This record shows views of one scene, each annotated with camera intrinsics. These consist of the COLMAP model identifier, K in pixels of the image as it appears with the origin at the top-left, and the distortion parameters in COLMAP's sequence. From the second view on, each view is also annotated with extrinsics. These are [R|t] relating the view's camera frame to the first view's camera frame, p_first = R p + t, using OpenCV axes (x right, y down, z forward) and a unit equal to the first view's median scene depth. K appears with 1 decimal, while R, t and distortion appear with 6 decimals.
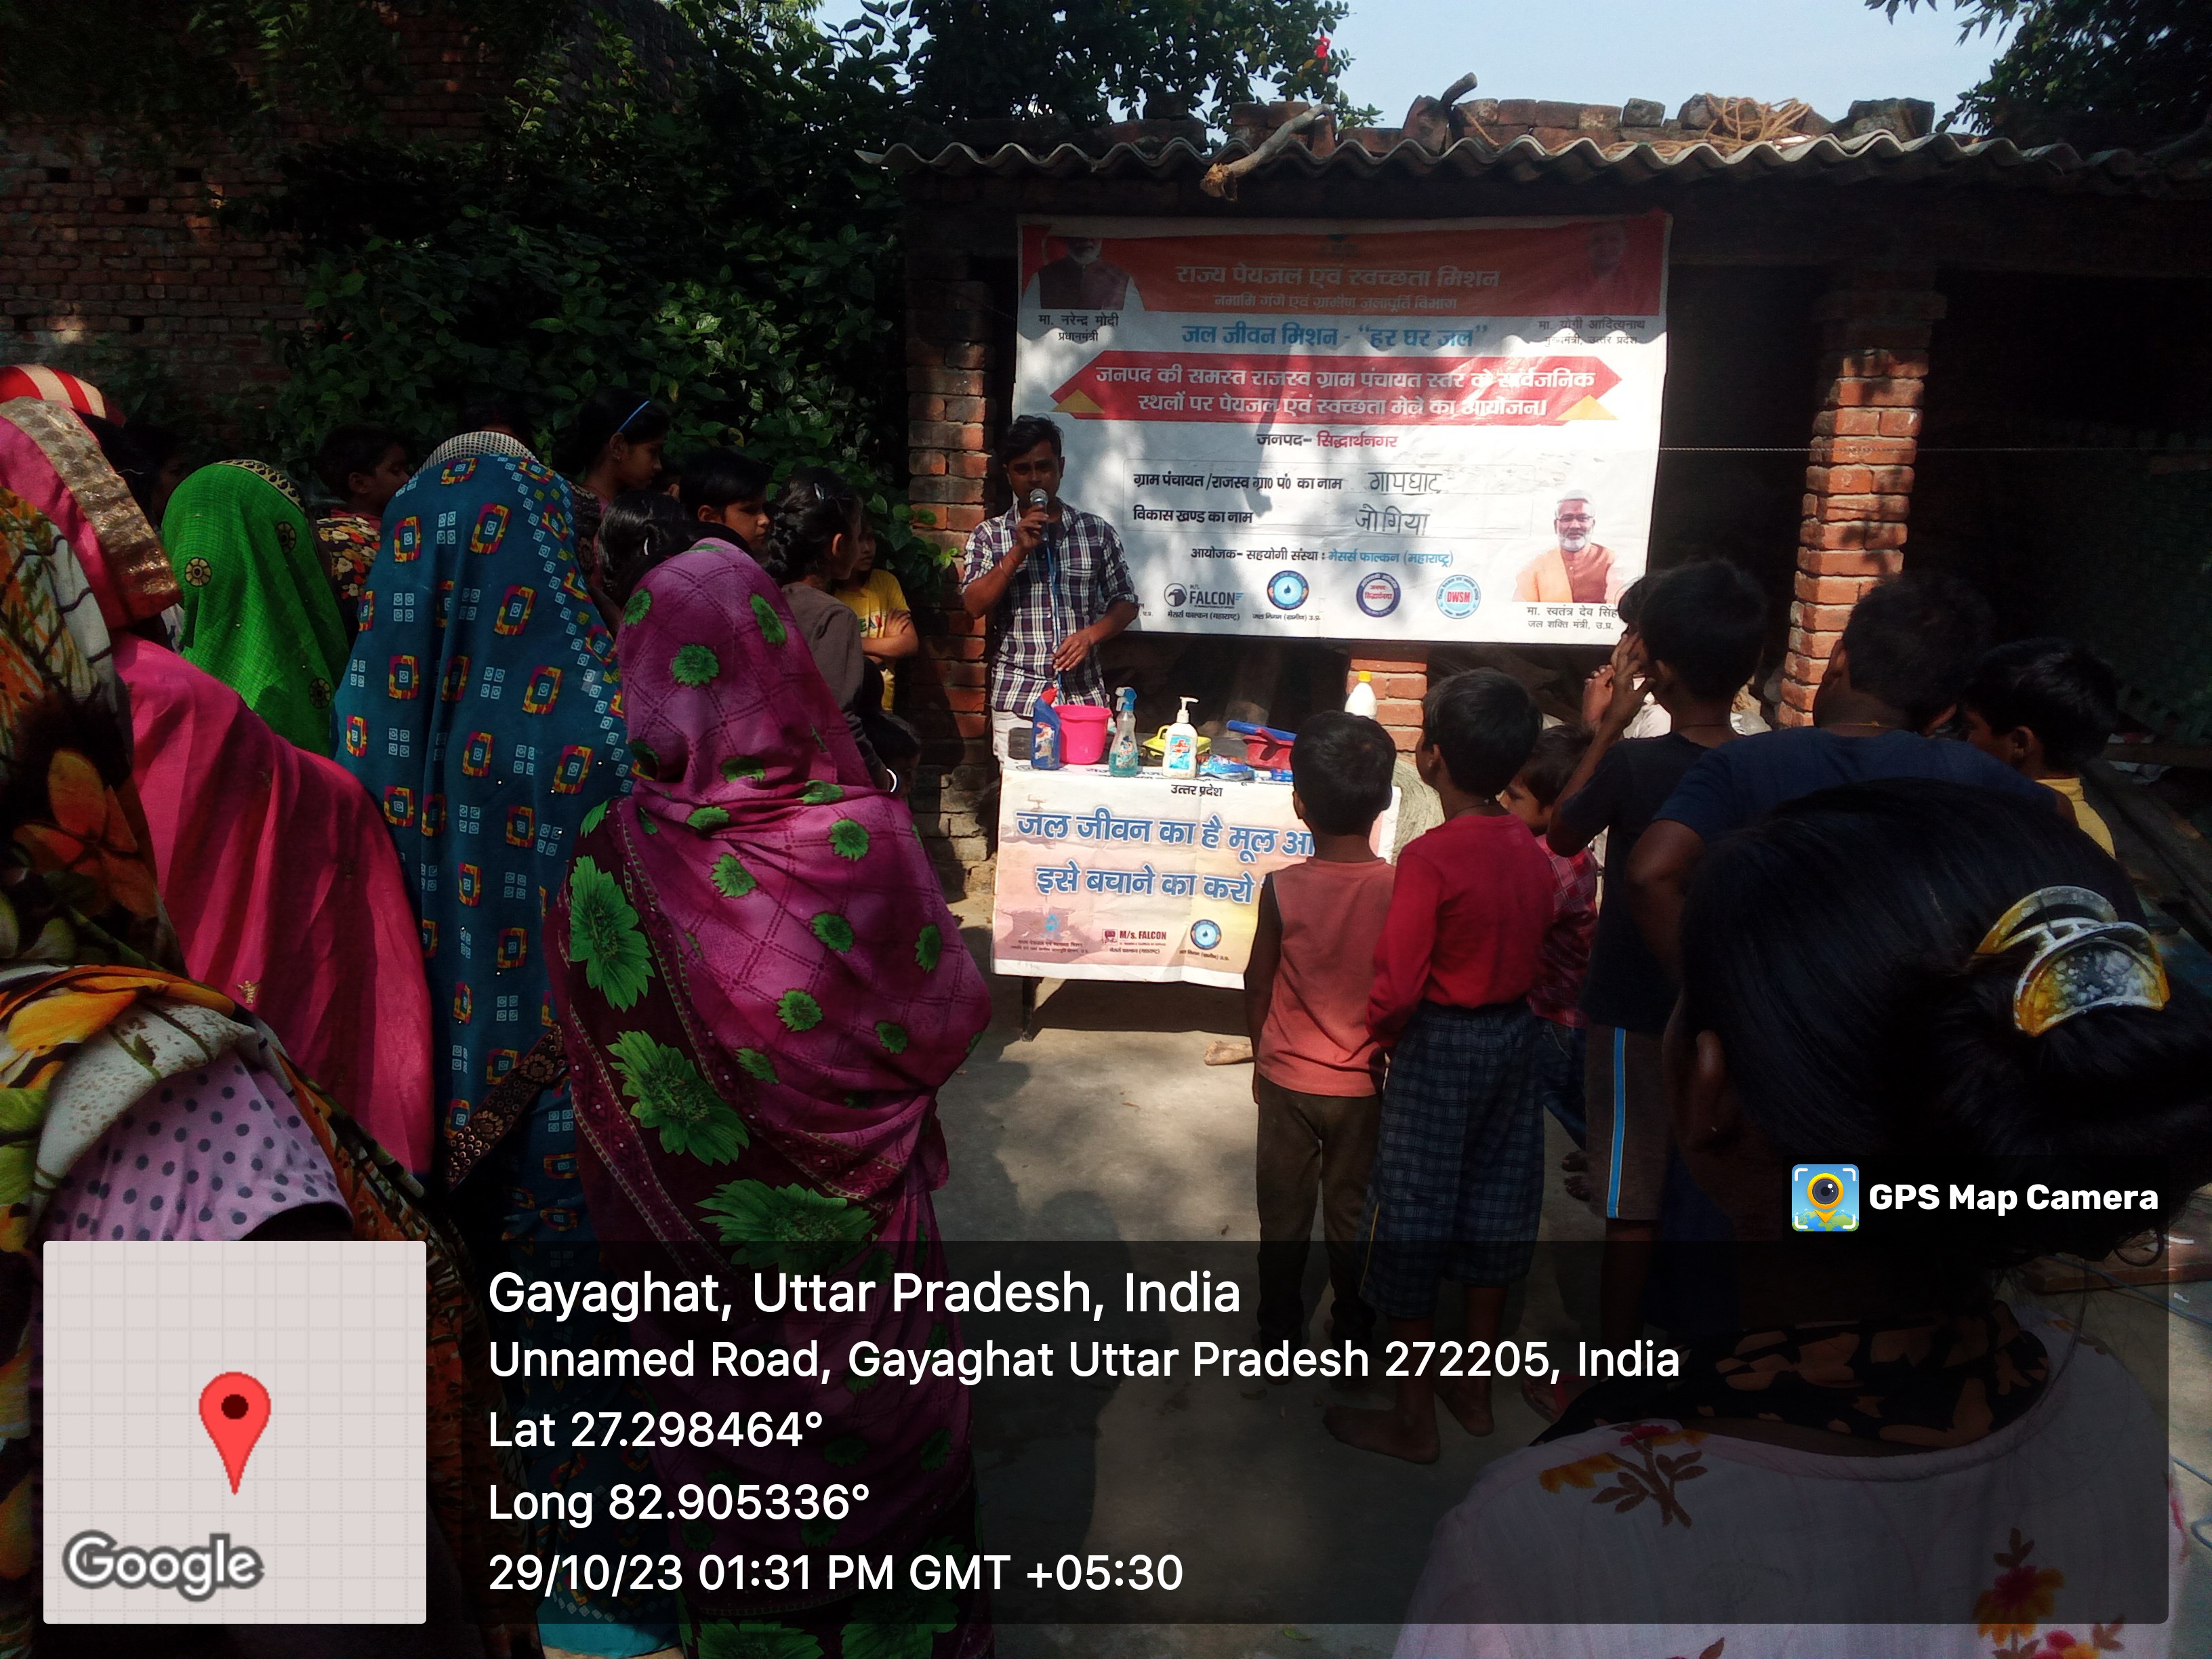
lens RADIAL K [[1828.2, 0, 1132.3], [0, 1828.2, 840.9], [0, 0, 1]] dist [0.087634, -0.137449]
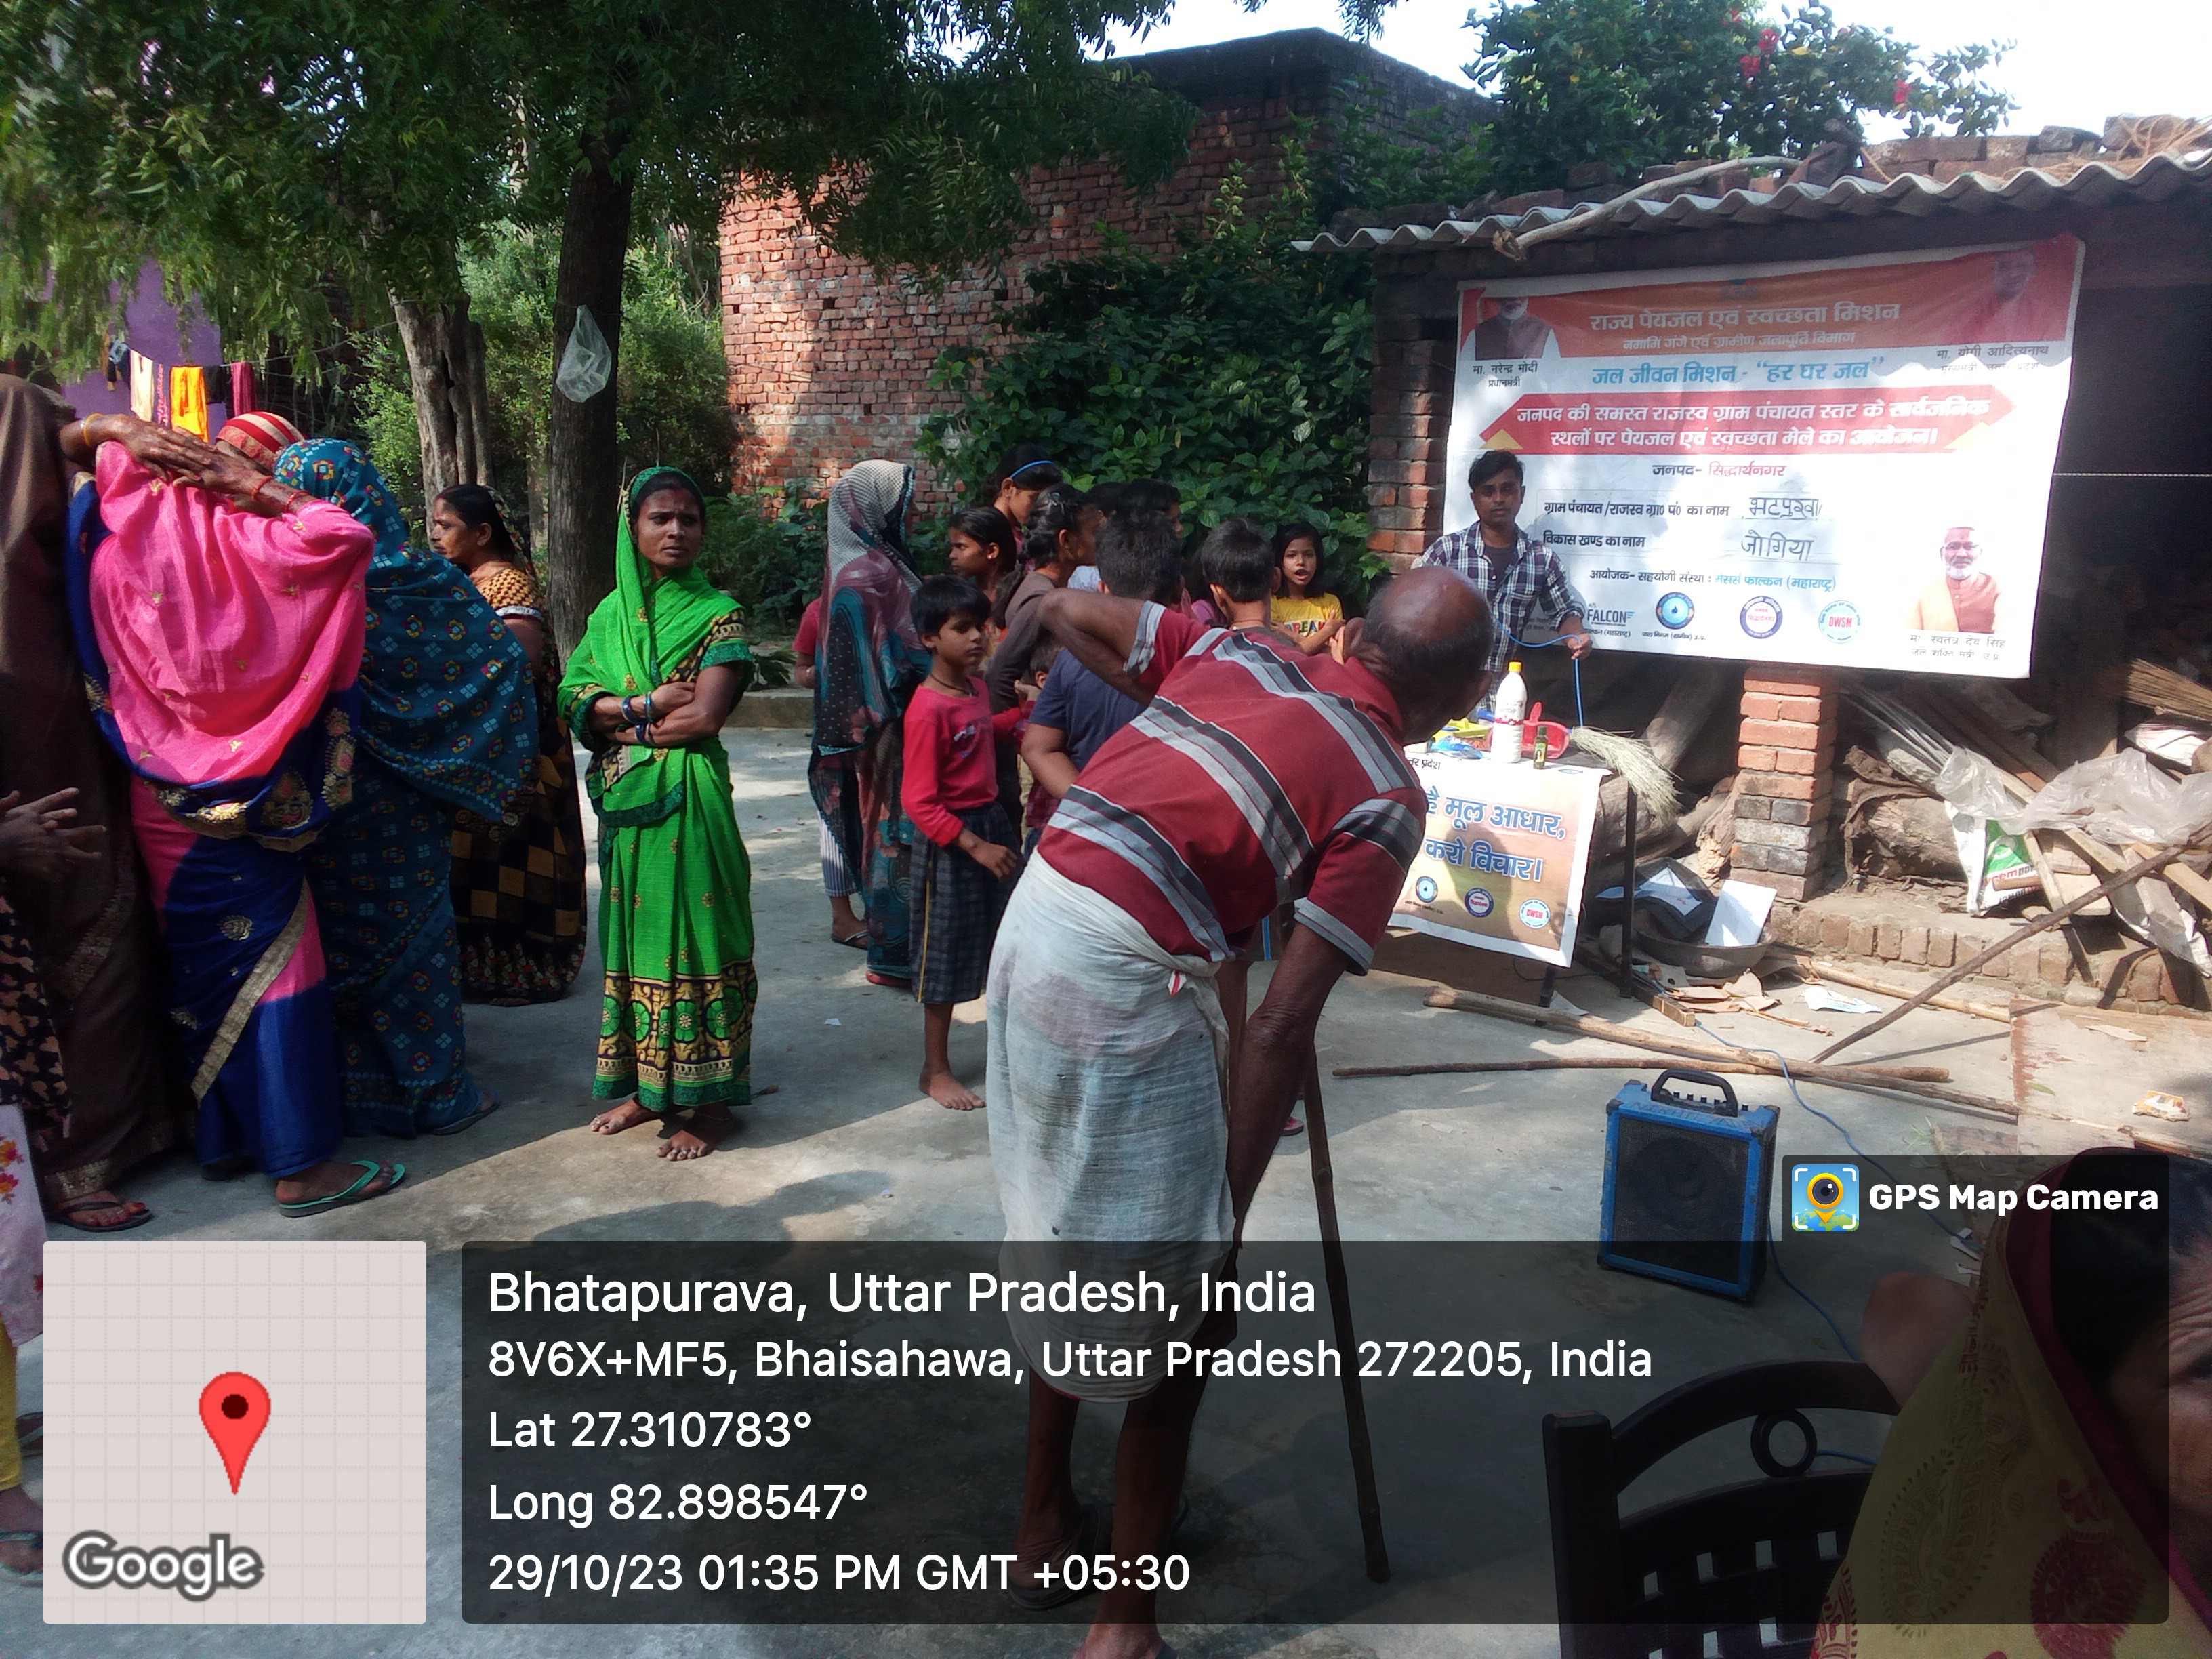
lens RADIAL K [[1828.2, 0, 1104.4], [0, 1828.2, 841.2], [0, 0, 1]] dist [0.087634, -0.137449]
pose [[0.830541, 0.101587, -0.547615, 0.418545], [-0.122920, 0.992414, -0.002327, 0.040547], [0.543224, 0.069246, 0.836727, -0.069368]]
